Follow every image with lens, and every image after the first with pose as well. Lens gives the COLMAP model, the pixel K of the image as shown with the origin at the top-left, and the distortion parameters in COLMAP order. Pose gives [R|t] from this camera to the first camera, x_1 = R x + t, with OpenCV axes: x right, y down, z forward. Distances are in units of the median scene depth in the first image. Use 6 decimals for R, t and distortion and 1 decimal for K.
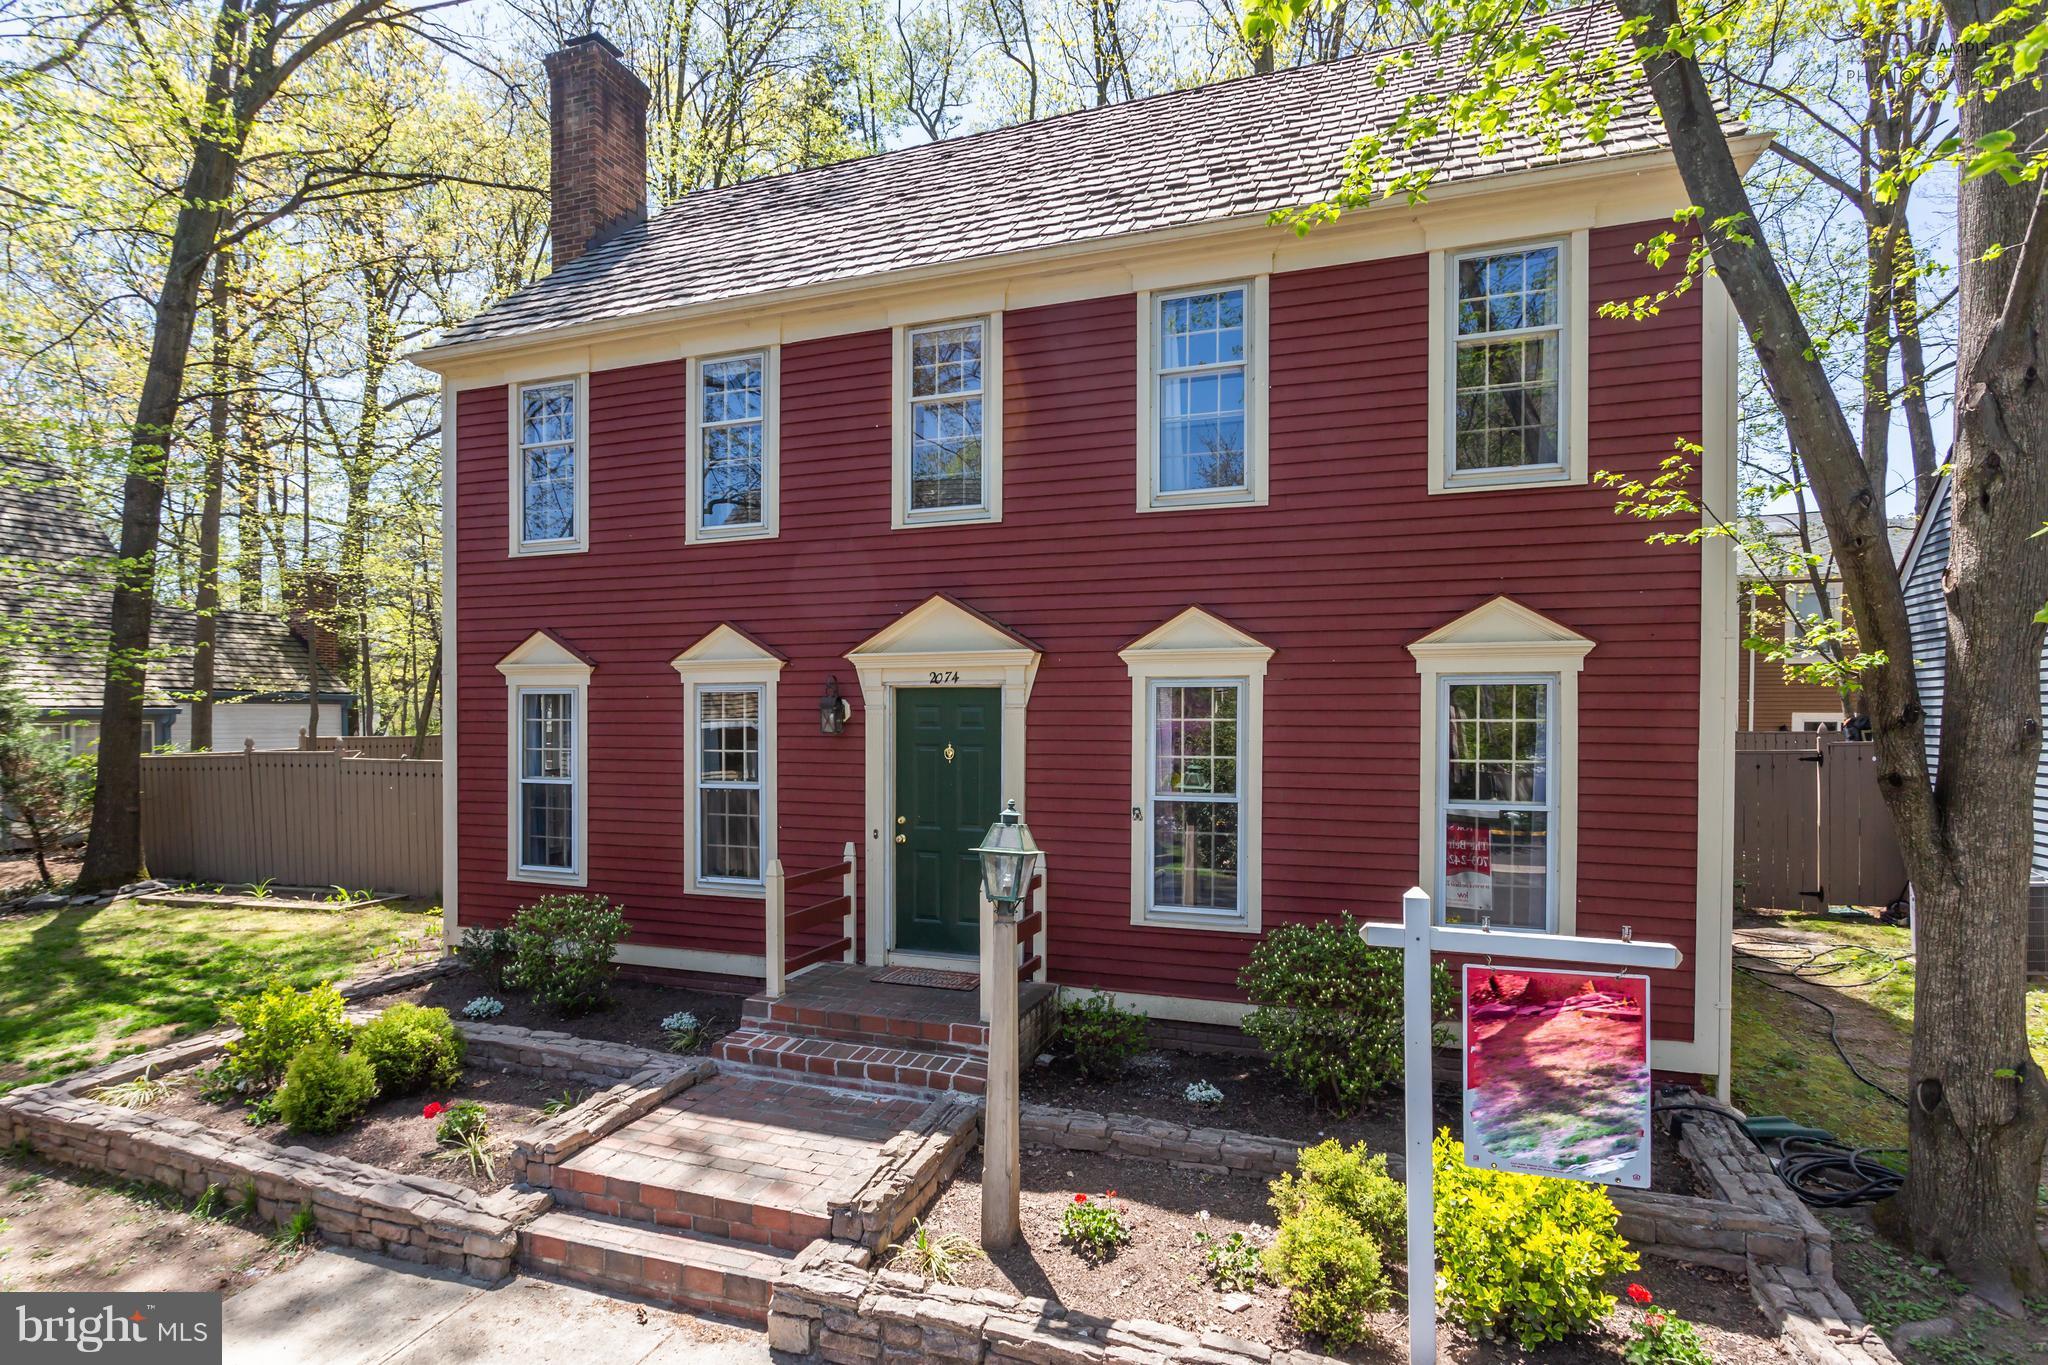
lens RADIAL K [[1009.5, 0, 1032.9], [0, 1009.5, 706.4], [0, 0, 1]] dist [-0.002376, 0.000208]
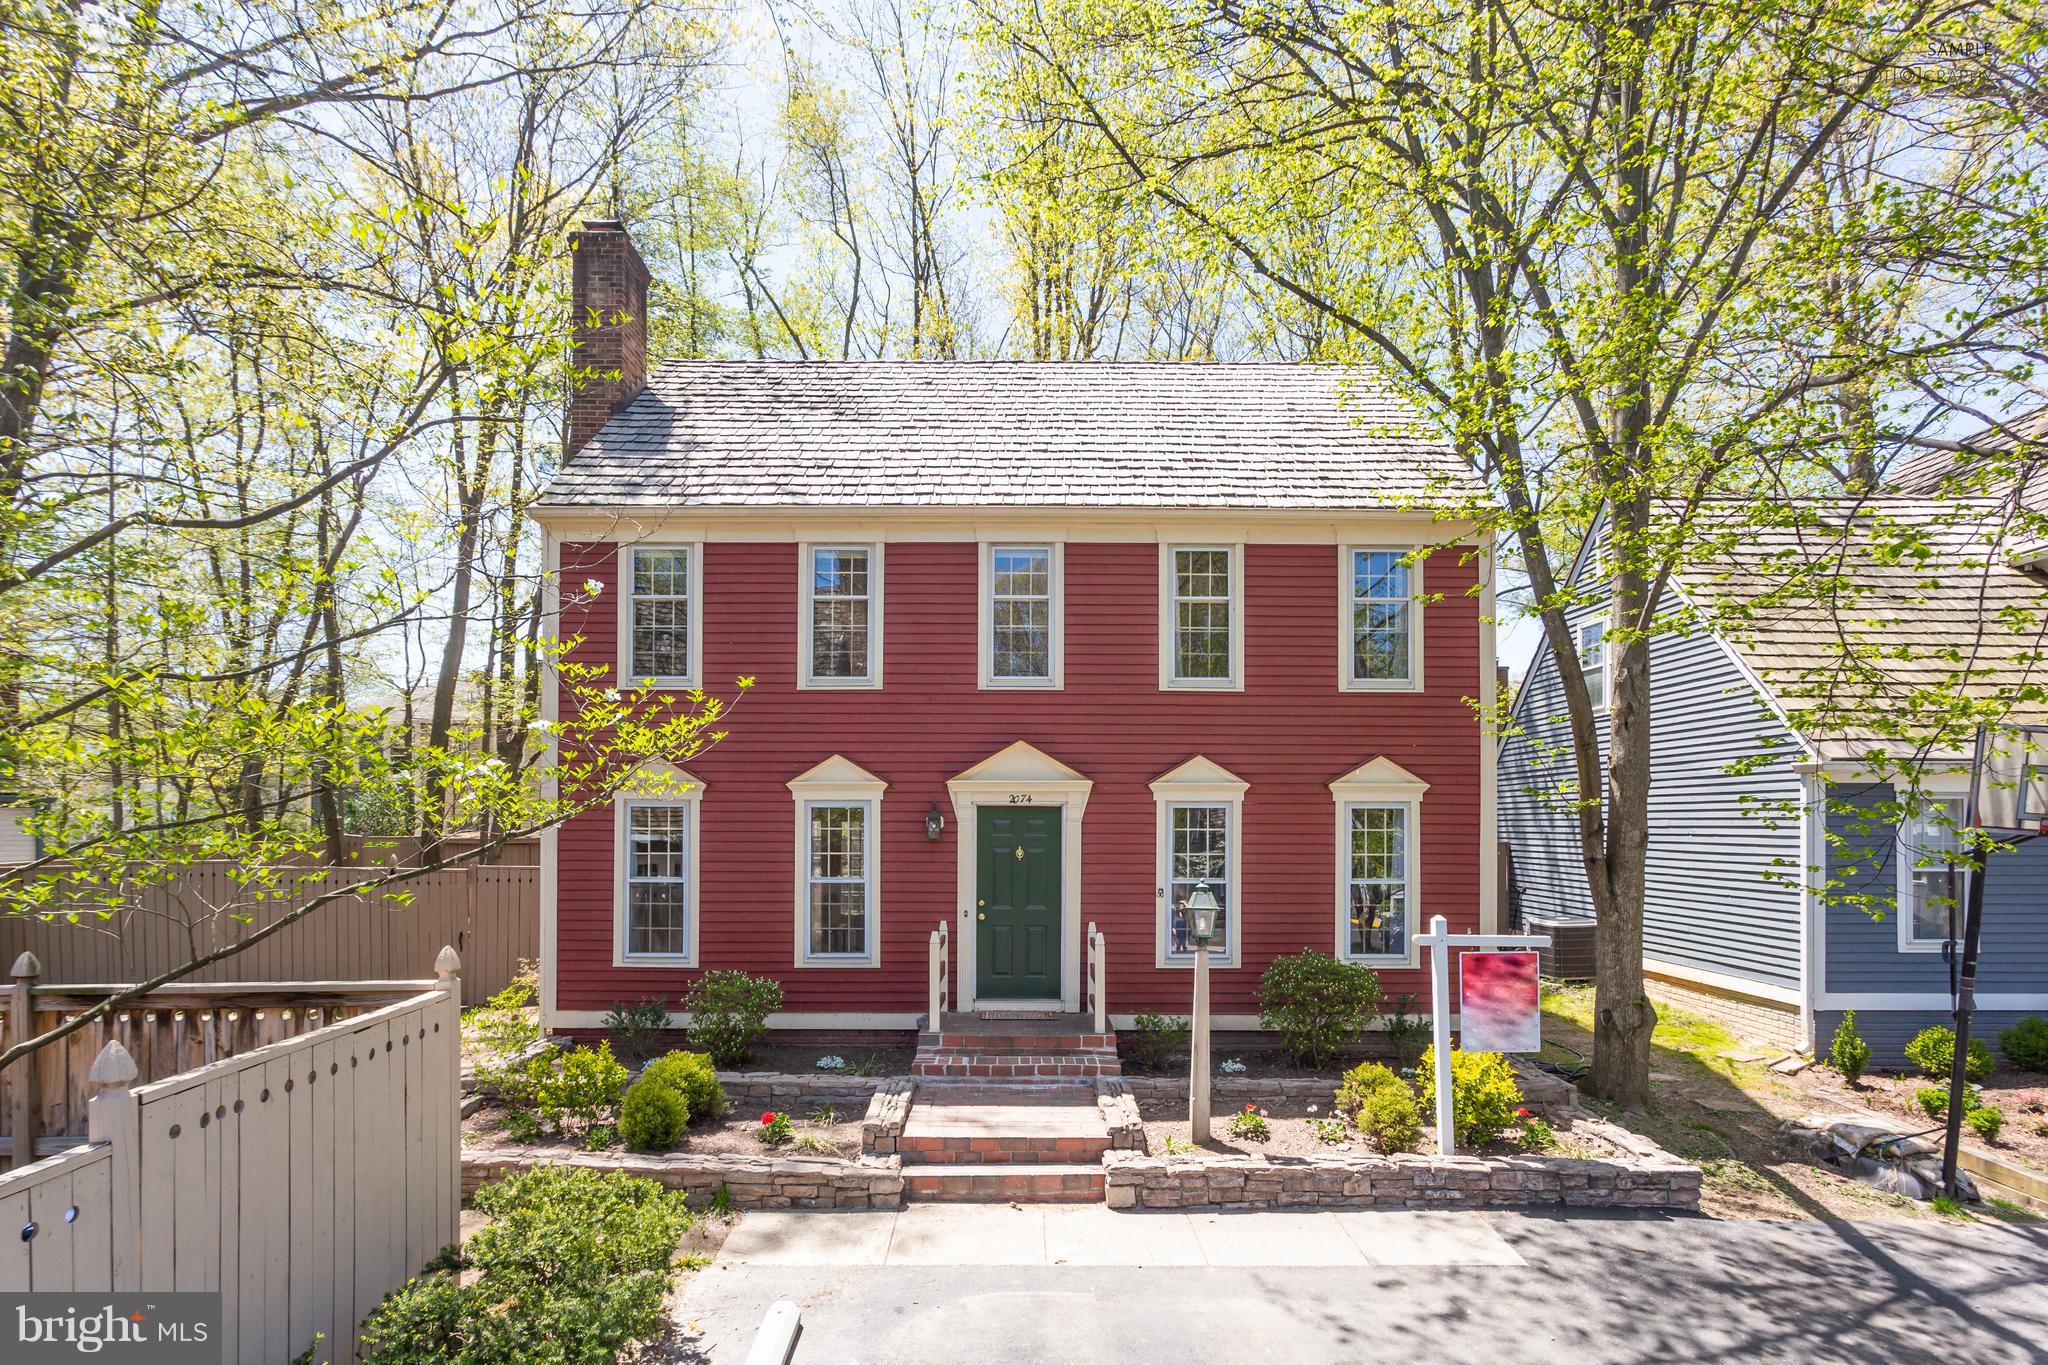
lens RADIAL K [[1021.7, 0, 1024.2], [0, 1021.7, 782.8], [0, 0, 1]] dist [-0.002813, -0.000060]
pose [[0.933580, 0.019114, 0.357858, -0.638320], [-0.006913, 0.999351, -0.035343, -0.001025], [-0.358301, 0.030522, 0.933107, -0.341125]]
